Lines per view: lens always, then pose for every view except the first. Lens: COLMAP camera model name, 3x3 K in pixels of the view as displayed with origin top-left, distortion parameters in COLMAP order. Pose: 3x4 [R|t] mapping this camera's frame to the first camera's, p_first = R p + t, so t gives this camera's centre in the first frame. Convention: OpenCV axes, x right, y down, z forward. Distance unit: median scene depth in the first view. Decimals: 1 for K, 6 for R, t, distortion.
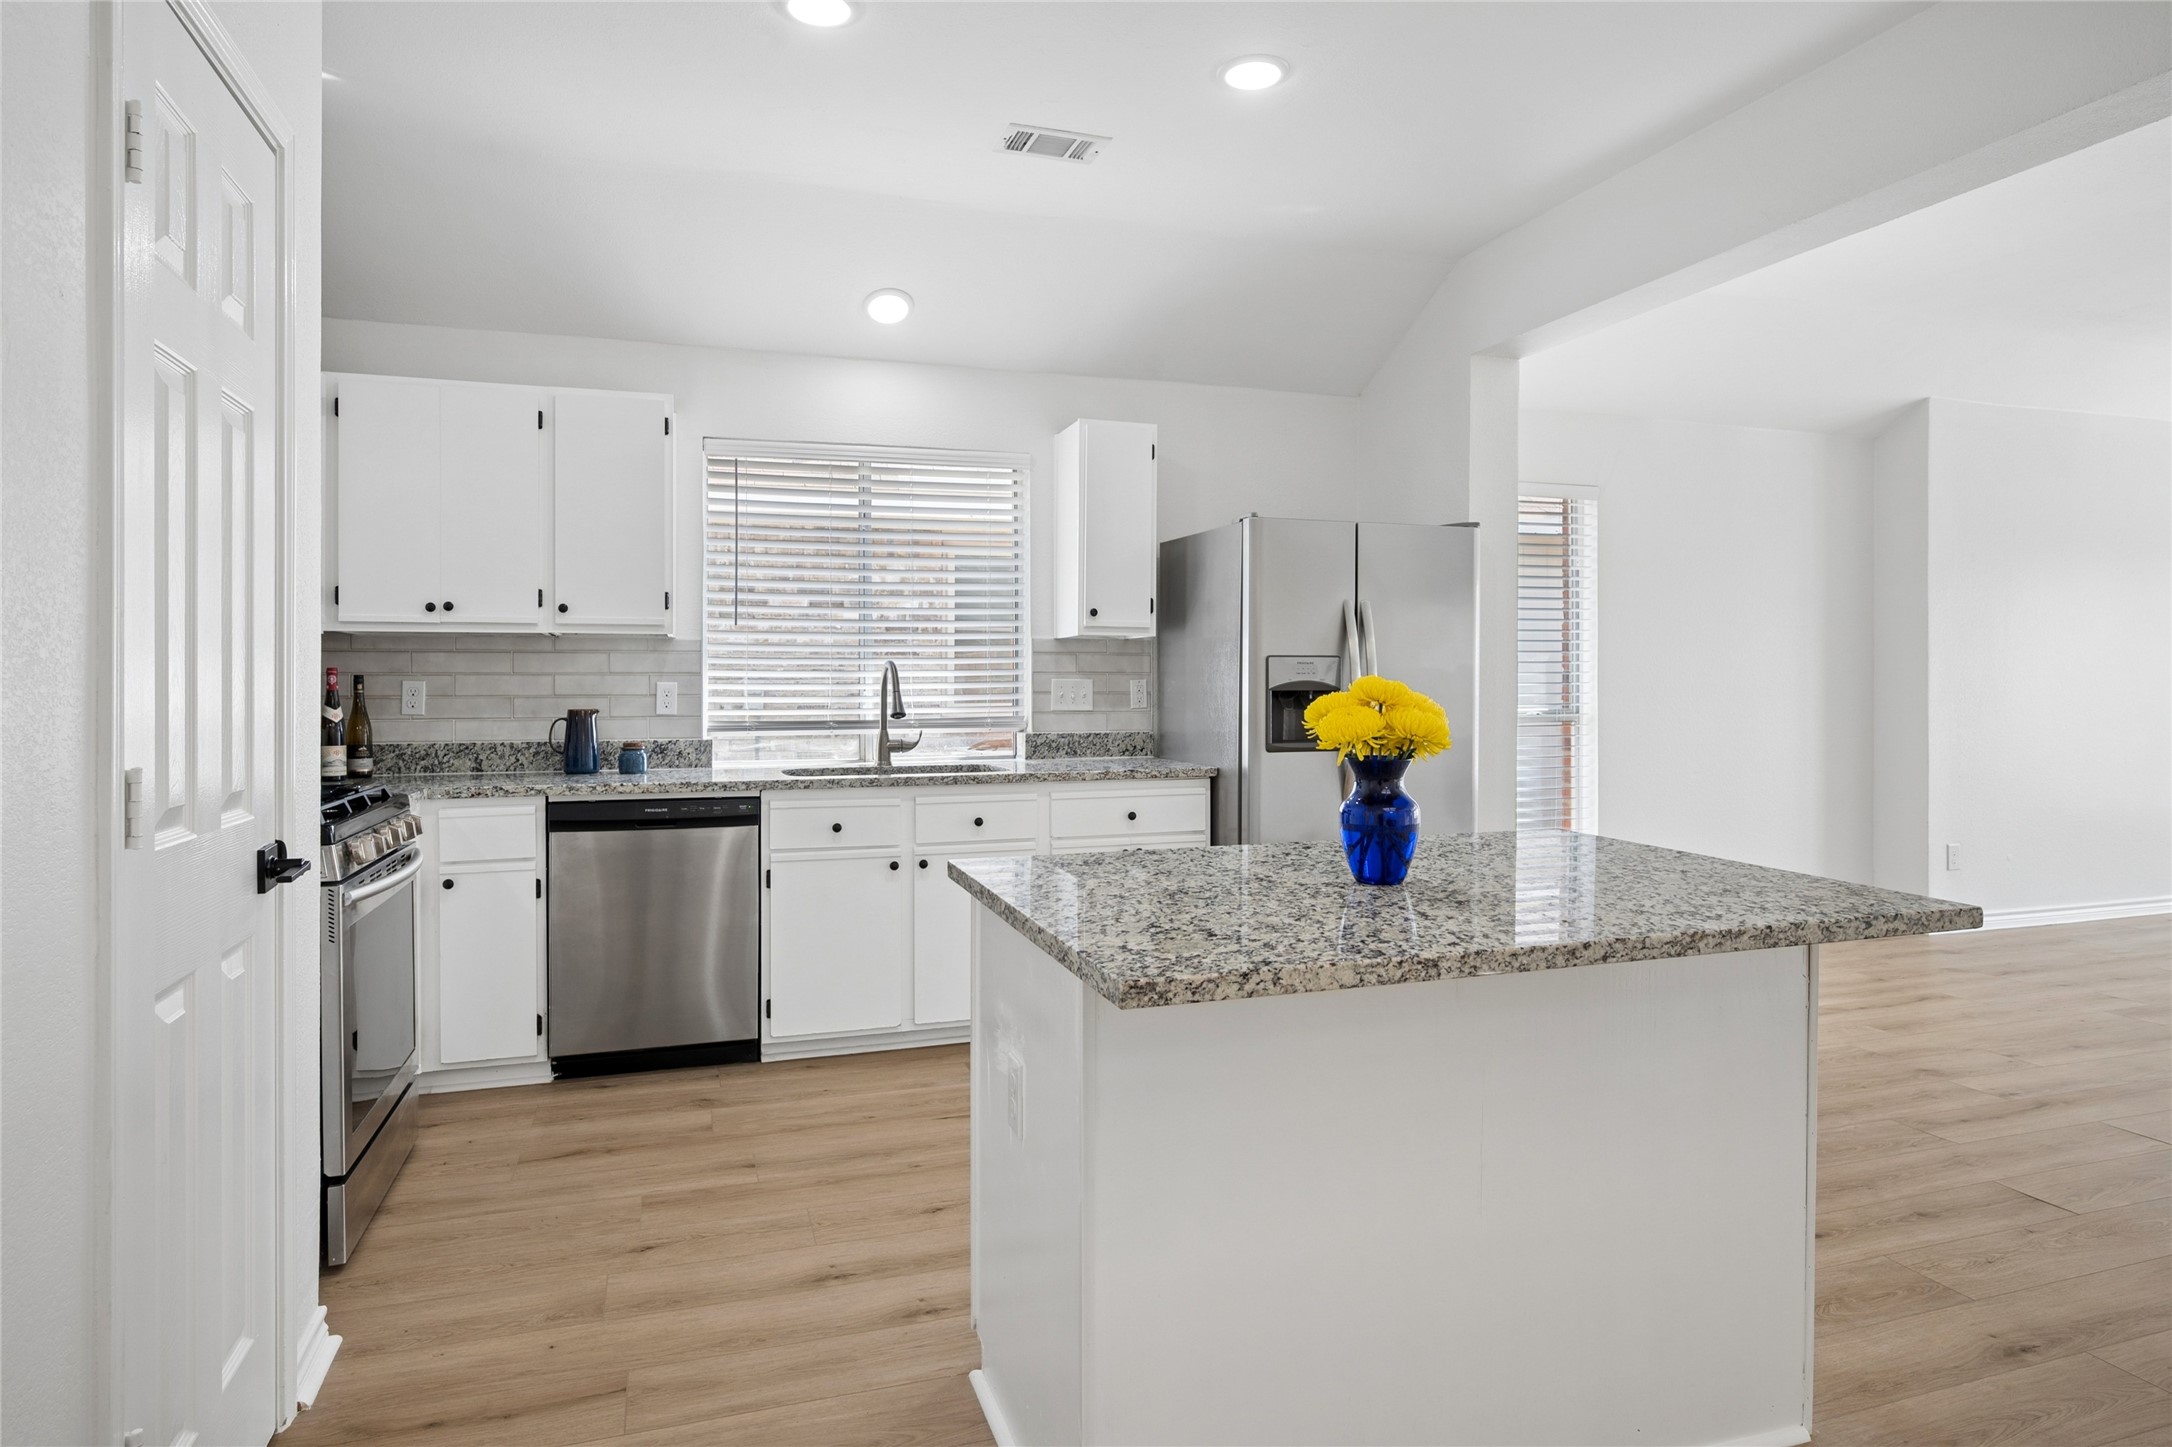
lens RADIAL K [[1245.0, 0, 1083.7], [0, 1245.0, 694.3], [0, 0, 1]] dist [-0.001404, -0.000296]
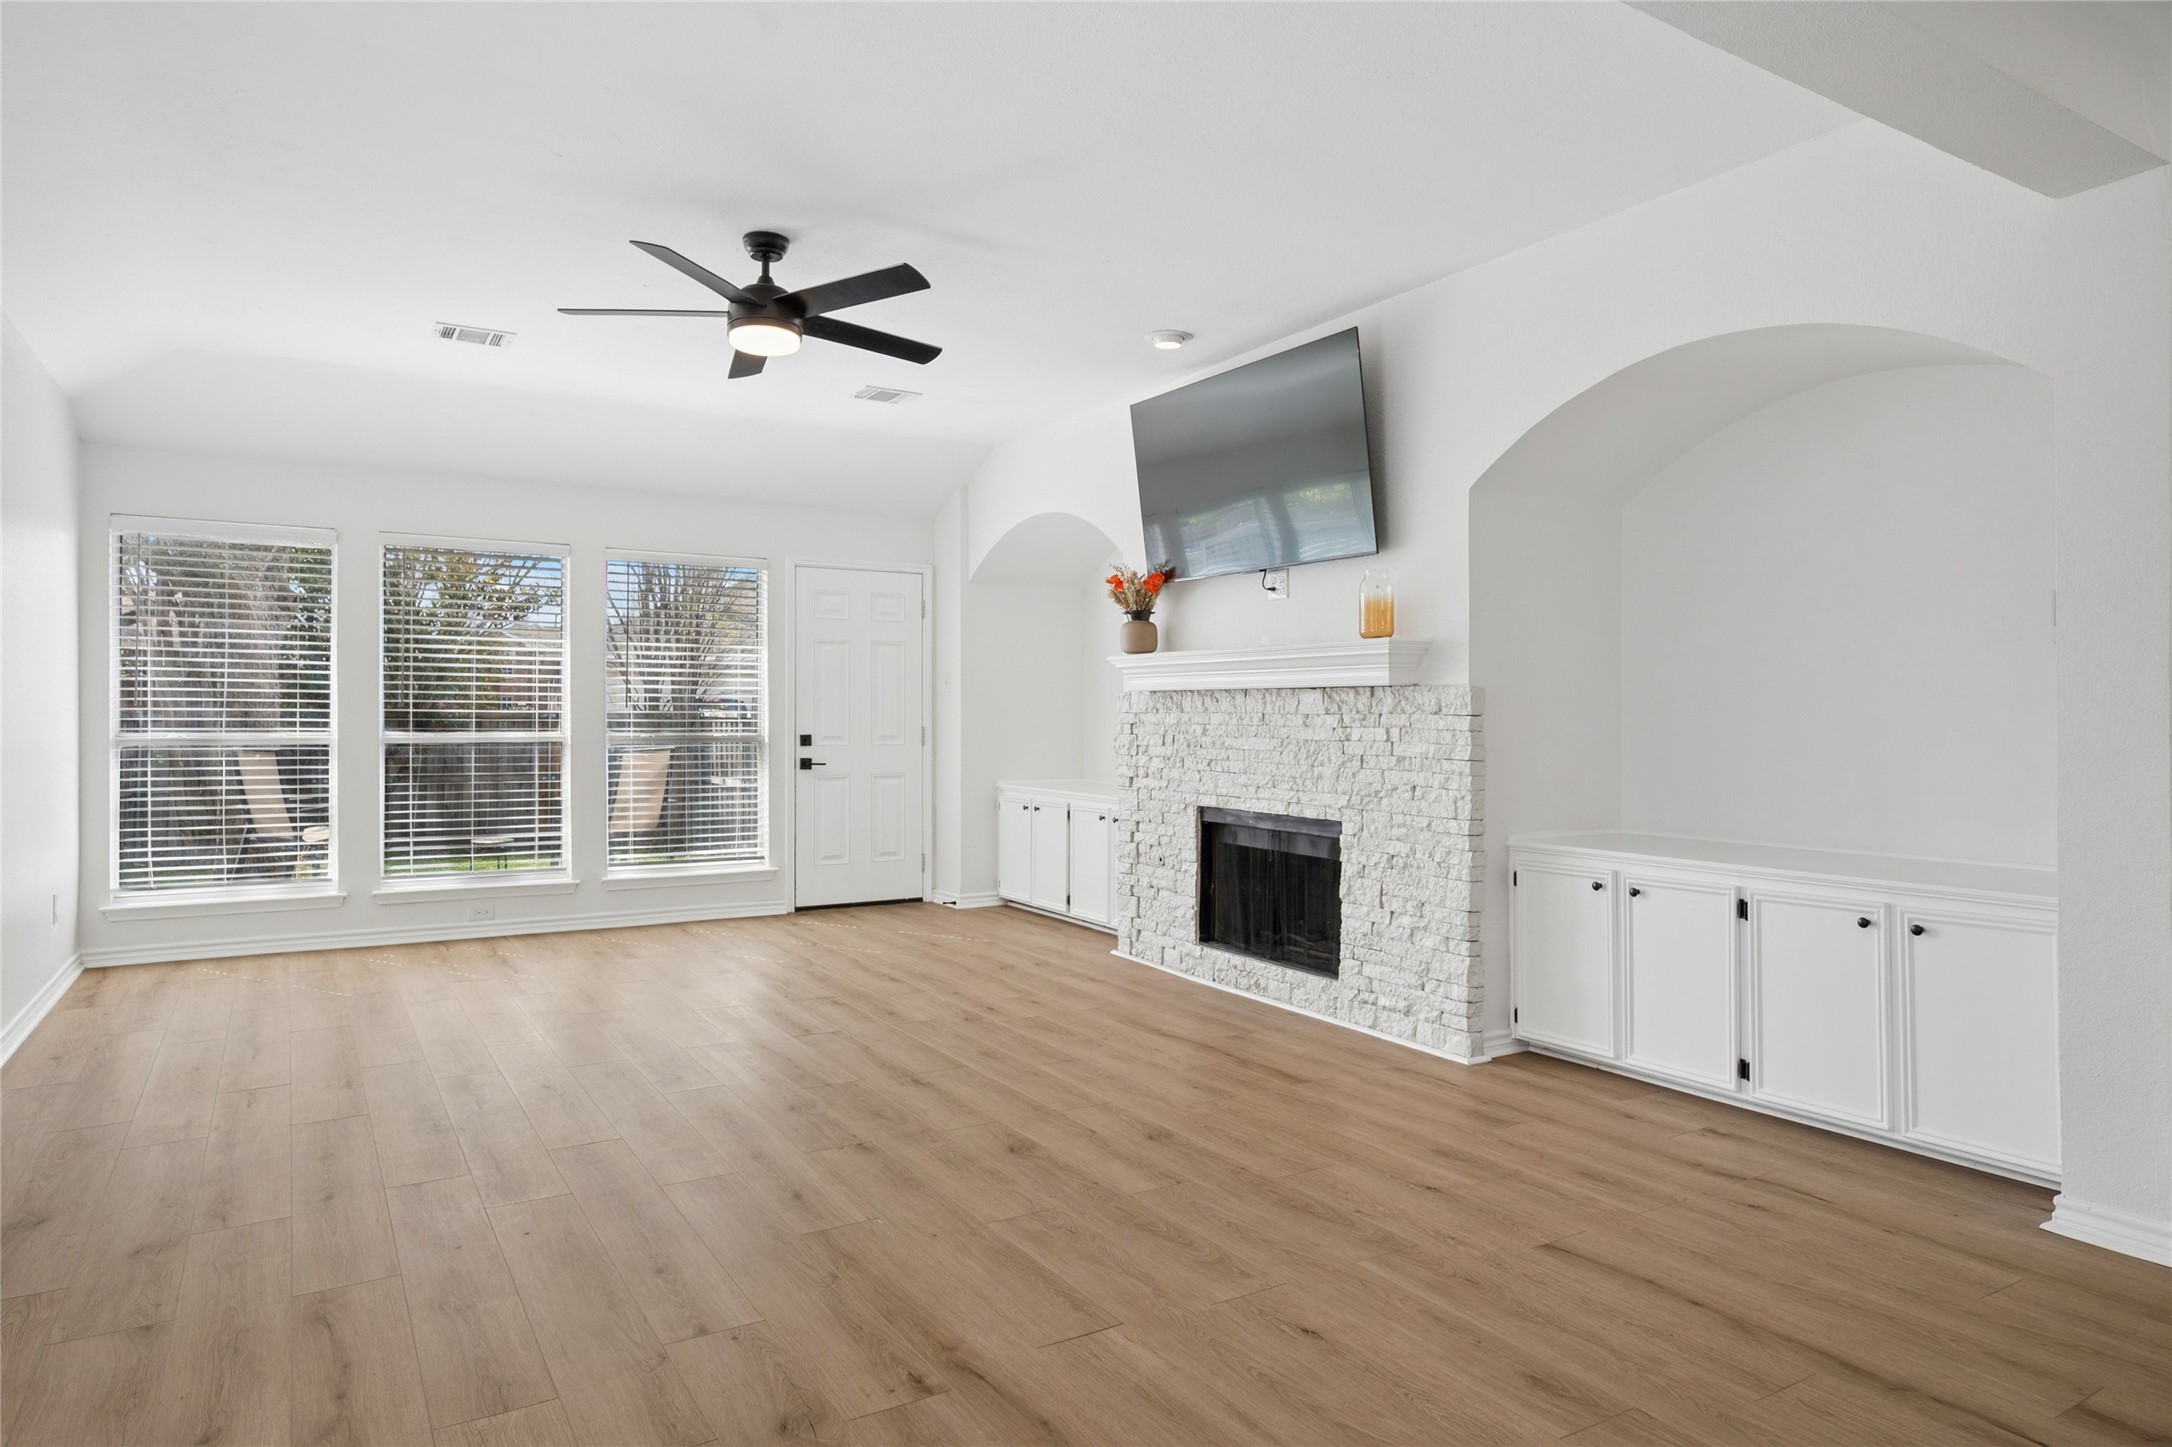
lens RADIAL K [[1285.4, 0, 1081.6], [0, 1285.4, 702.5], [0, 0, 1]] dist [-0.022412, 0.034296]
pose [[-0.223353, 0.011071, 0.974675, 0.075245], [0.007030, 0.999928, -0.009747, -0.001789], [-0.974712, 0.004675, -0.223415, 0.696593]]
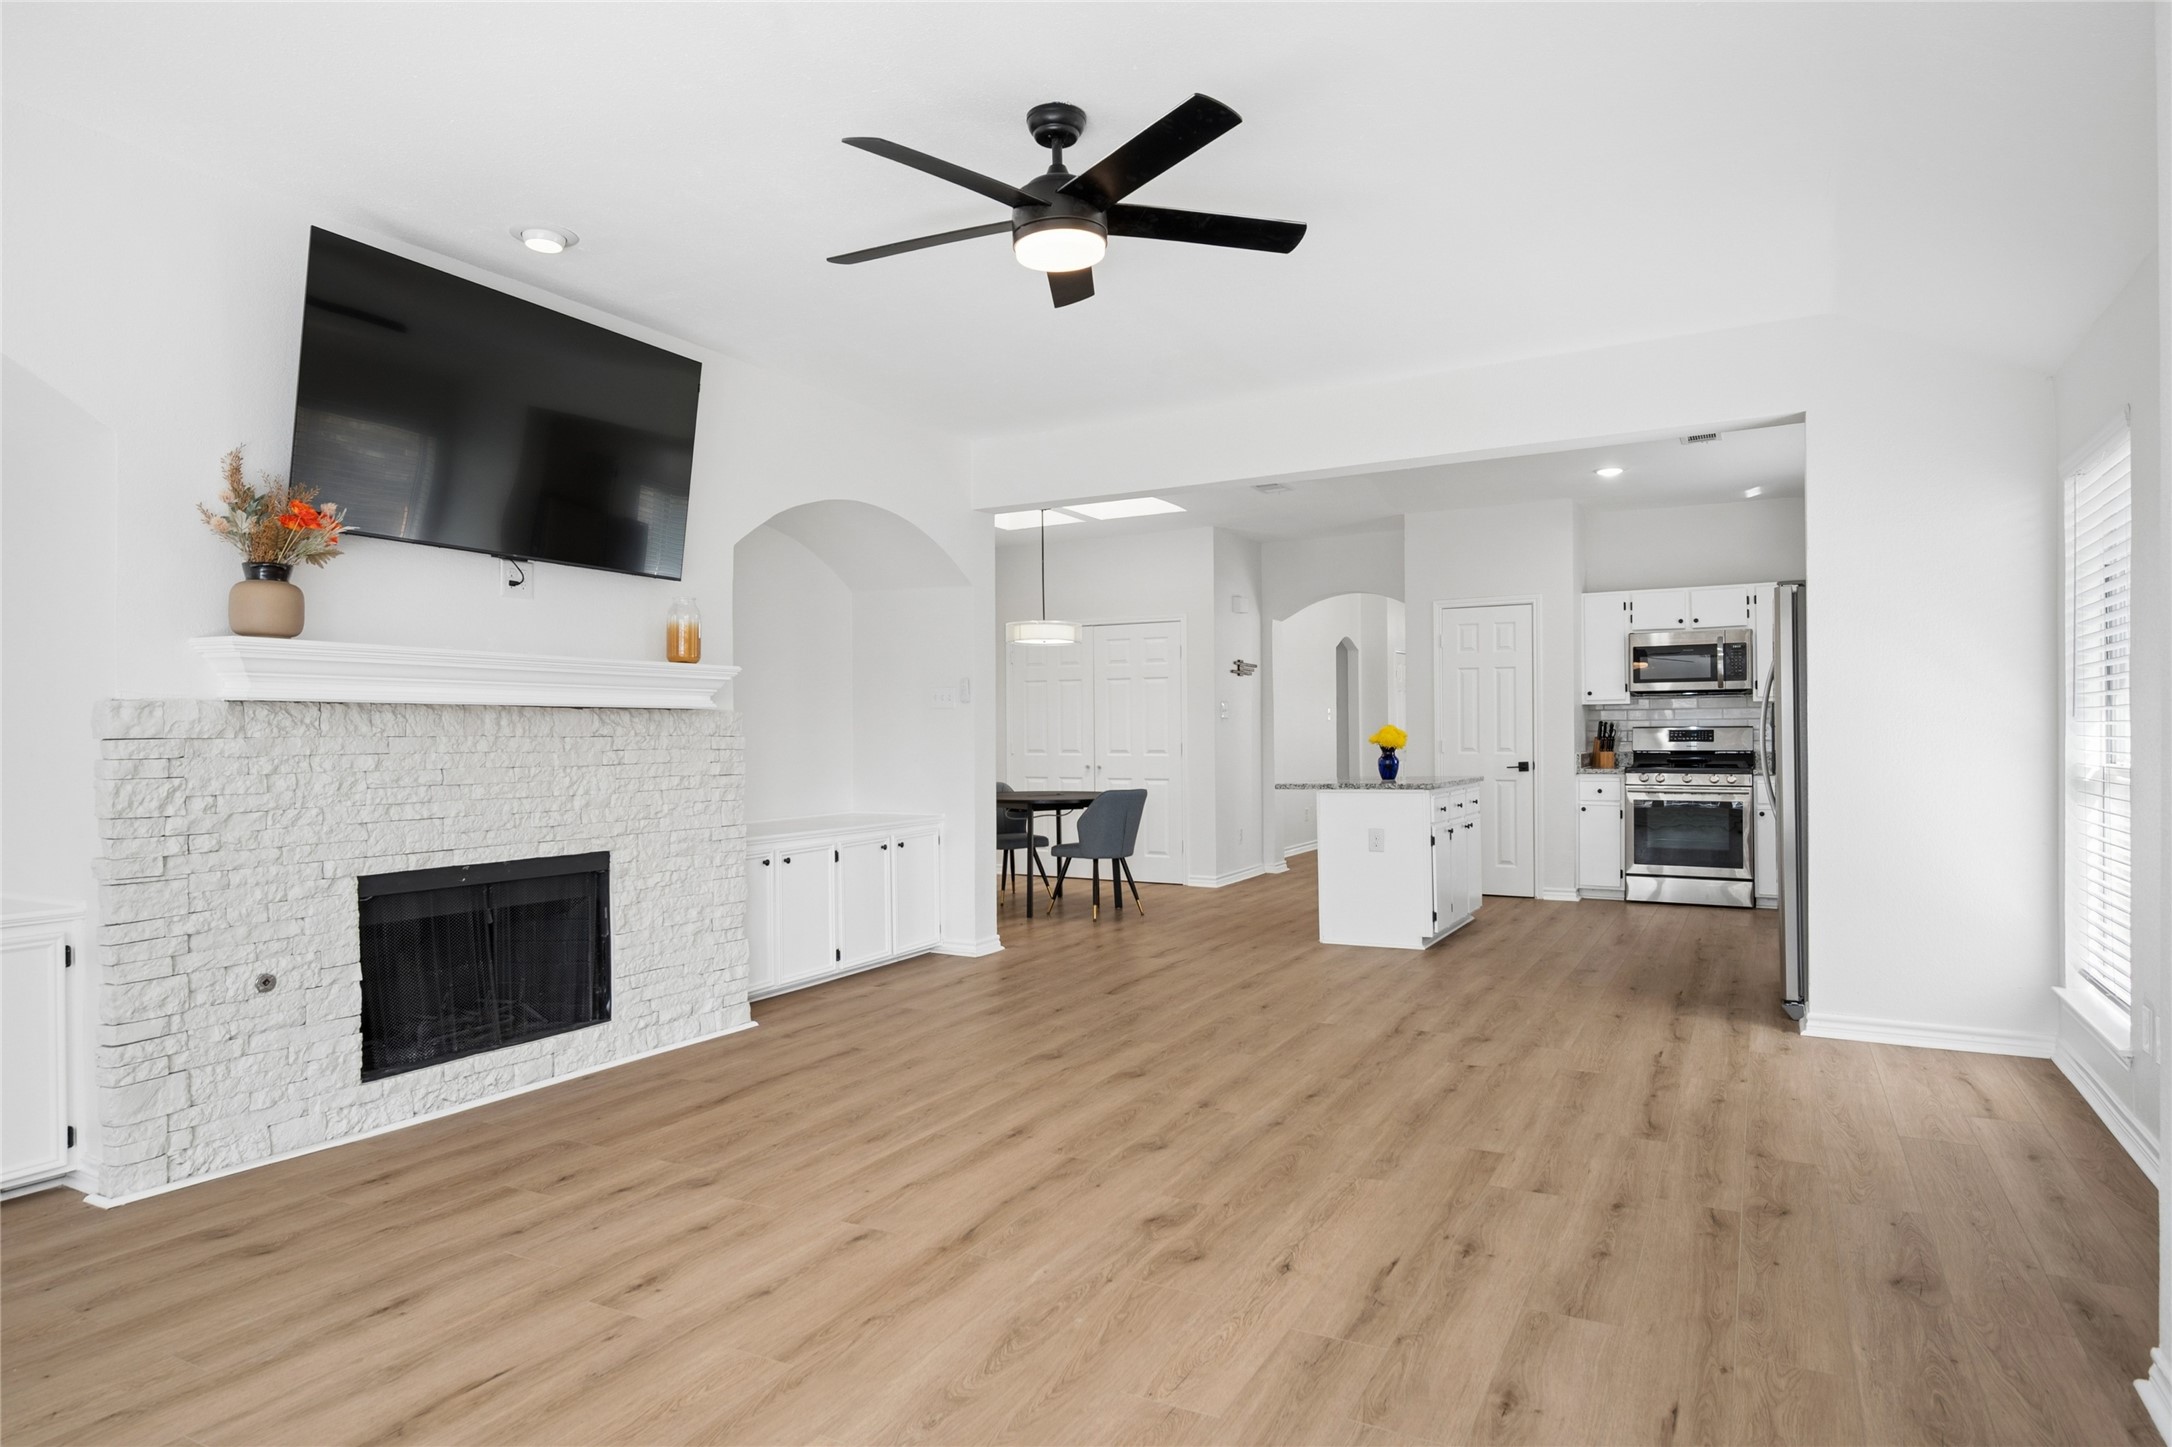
lens RADIAL K [[1248.2, 0, 1086.0], [0, 1248.2, 723.5], [0, 0, 1]] dist [-0.002382, 0.000203]
pose [[-0.732923, 0.002756, -0.680306, 1.263649], [0.003509, 0.999994, 0.000271, -0.009380], [0.680302, -0.002189, -0.732928, 1.144701]]
